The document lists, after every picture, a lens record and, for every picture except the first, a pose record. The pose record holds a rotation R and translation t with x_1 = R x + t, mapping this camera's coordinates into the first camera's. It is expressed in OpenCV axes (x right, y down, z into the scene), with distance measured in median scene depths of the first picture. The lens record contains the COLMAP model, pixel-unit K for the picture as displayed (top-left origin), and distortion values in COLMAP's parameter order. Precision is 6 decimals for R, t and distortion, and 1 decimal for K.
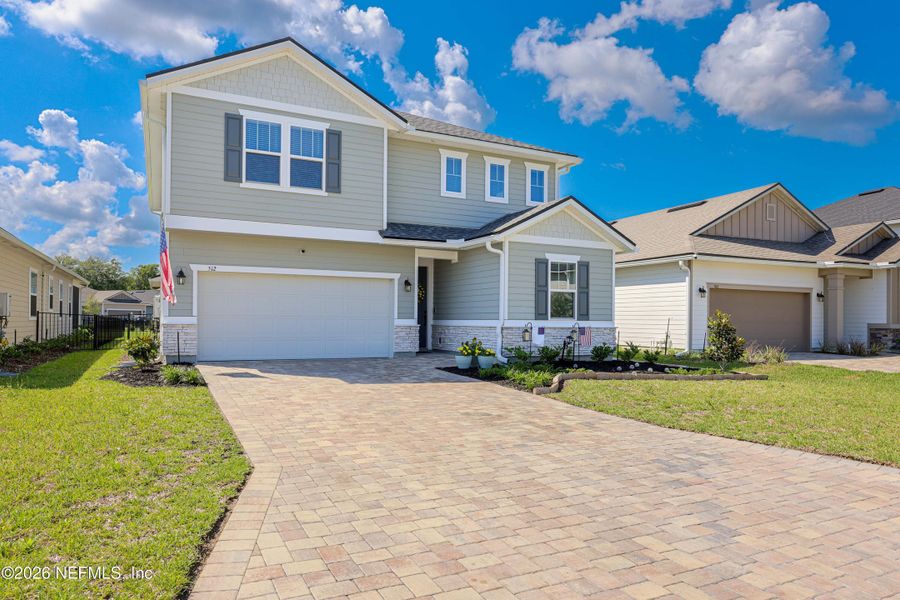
lens RADIAL K [[656.0, 0, 451.4], [0, 656.0, 319.8], [0, 0, 1]] dist [0.003329, -0.000032]
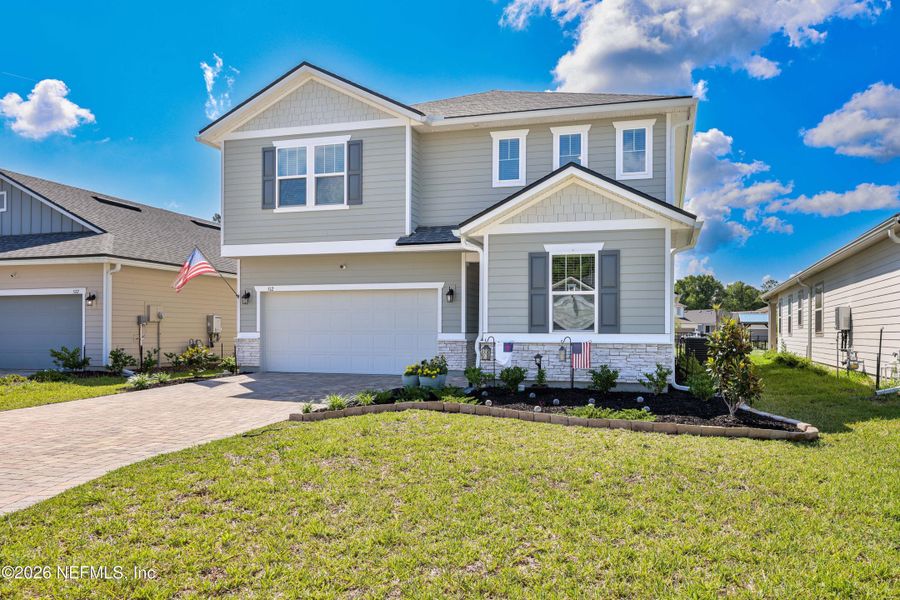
lens RADIAL K [[683.6, 0, 451.3], [0, 683.6, 337.9], [0, 0, 1]] dist [-0.002628, -0.000912]
pose [[0.703823, -0.002111, -0.710373, 0.643881], [0.003387, 0.999994, 0.000384, 0.005339], [0.710368, -0.002676, 0.703826, 0.382389]]
